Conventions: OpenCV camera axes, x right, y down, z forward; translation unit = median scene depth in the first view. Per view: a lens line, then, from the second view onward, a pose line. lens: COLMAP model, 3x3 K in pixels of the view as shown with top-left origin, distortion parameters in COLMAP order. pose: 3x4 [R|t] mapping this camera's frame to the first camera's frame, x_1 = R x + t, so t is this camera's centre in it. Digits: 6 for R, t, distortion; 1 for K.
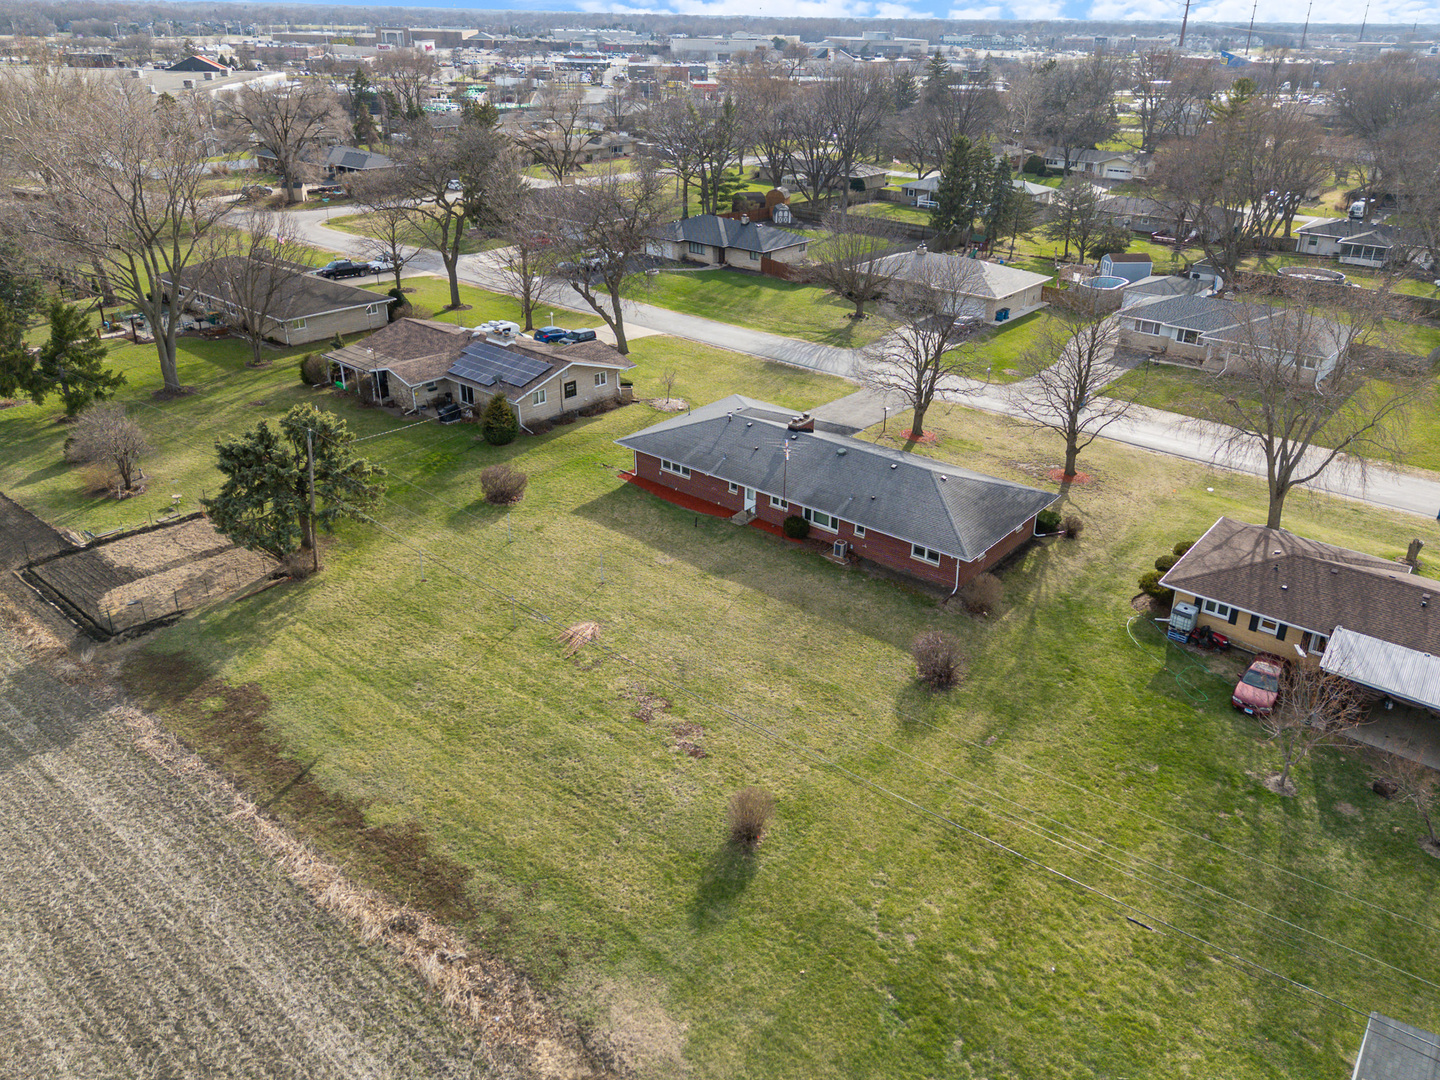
lens RADIAL K [[1038.9, 0, 720.0], [0, 1038.9, 540.0], [0, 0, 1]] dist [0.078775, -0.071491]
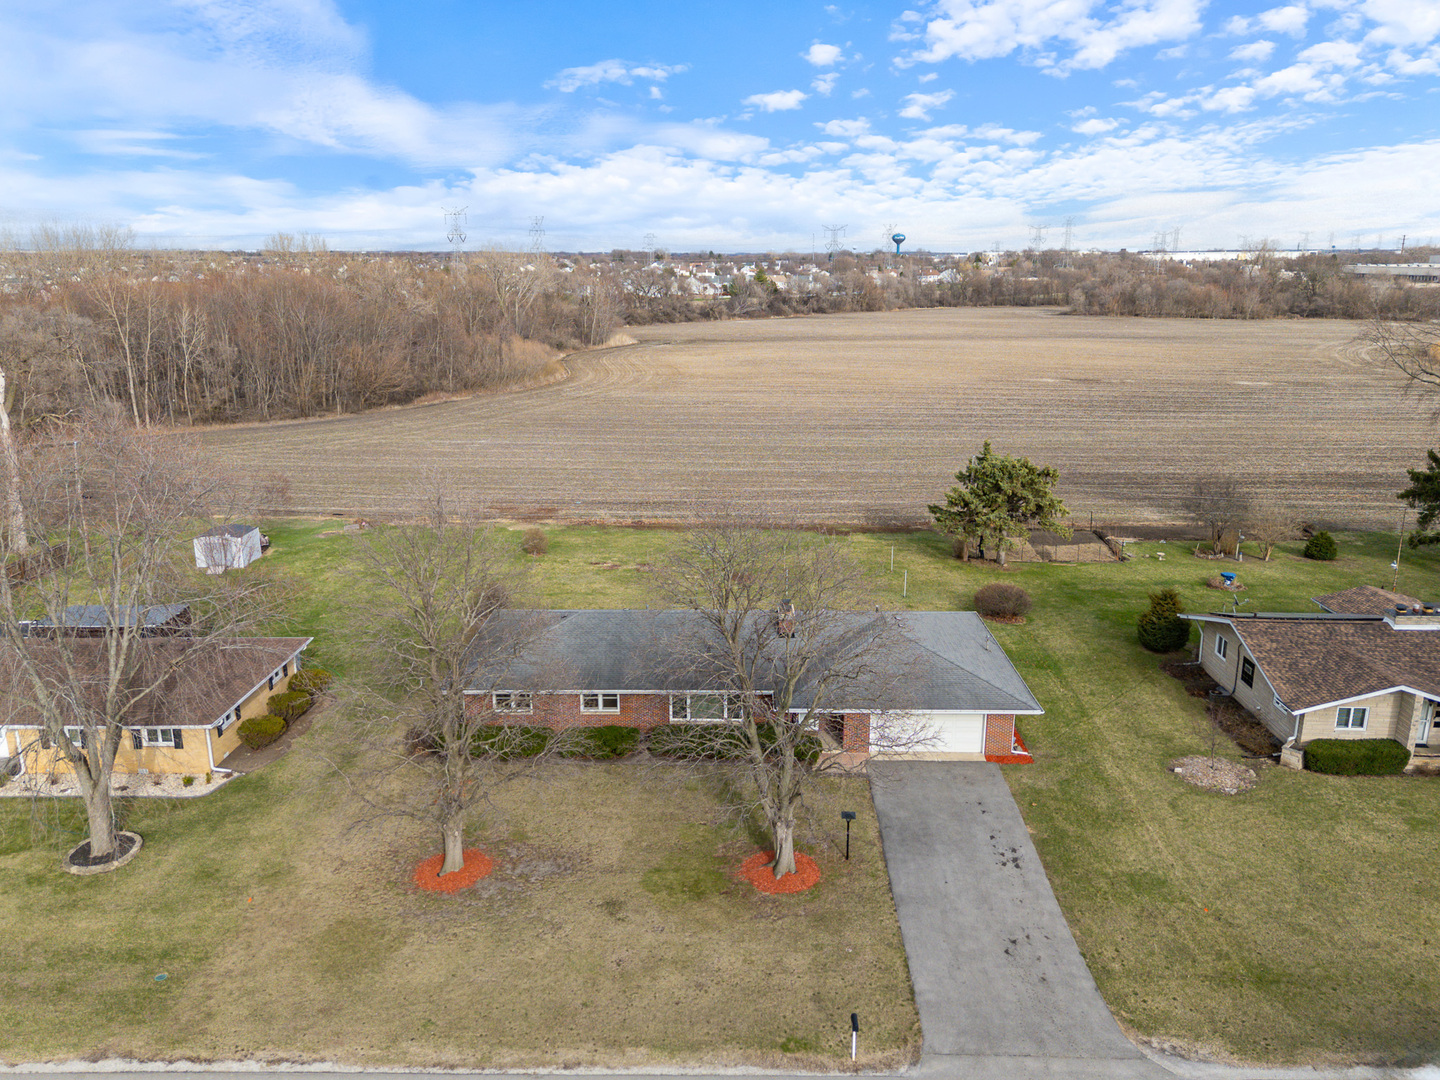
lens RADIAL K [[1059.9, 0, 727.6], [0, 1059.9, 542.6], [0, 0, 1]] dist [0.071845, -0.058863]
pose [[-0.781964, 0.146092, -0.605961, 0.666520], [-0.289899, 0.775370, 0.561035, -0.668177], [0.551806, 0.614377, -0.563960, 1.619869]]
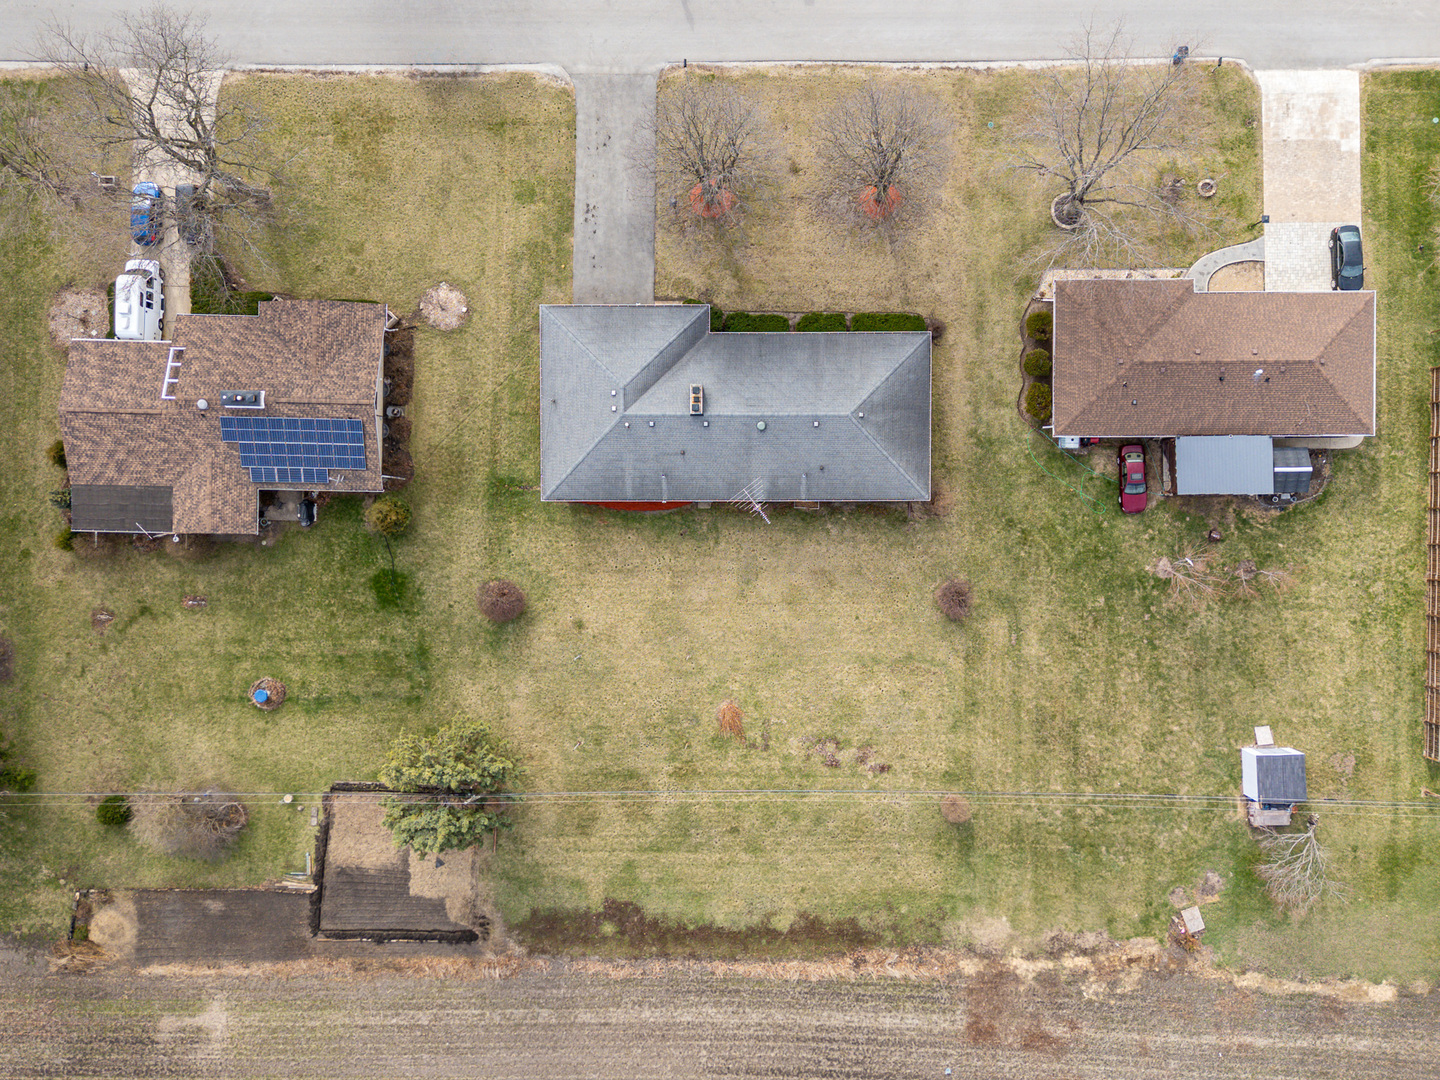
lens RADIAL K [[1023.4, 0, 684.9], [0, 1023.4, 533.4], [0, 0, 1]] dist [0.068032, -0.051738]
pose [[0.773073, -0.634139, -0.015043, -0.003529], [0.295829, 0.339461, 0.892889, -1.137366], [-0.561109, -0.694719, 0.450025, 0.549537]]
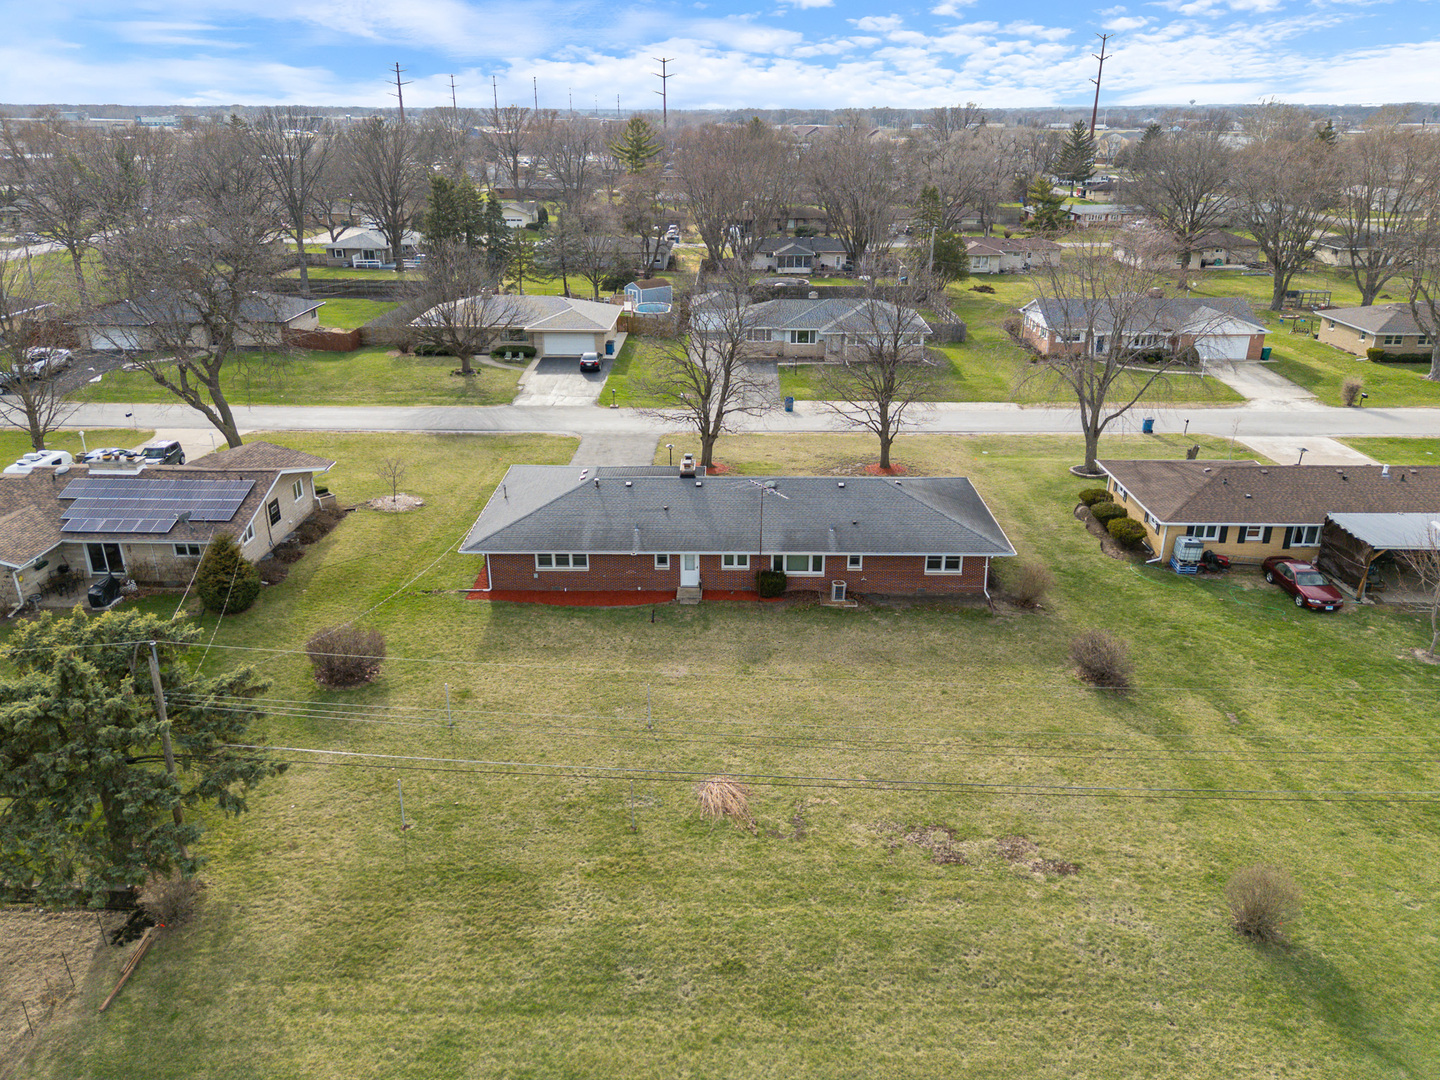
lens RADIAL K [[1055.7, 0, 713.3], [0, 1055.7, 538.4], [0, 0, 1]] dist [0.077228, -0.074829]
pose [[0.783686, -0.248708, 0.569193, -0.458082], [0.289876, 0.956876, 0.018994, -0.081096], [-0.549371, 0.150110, 0.821985, 0.376632]]
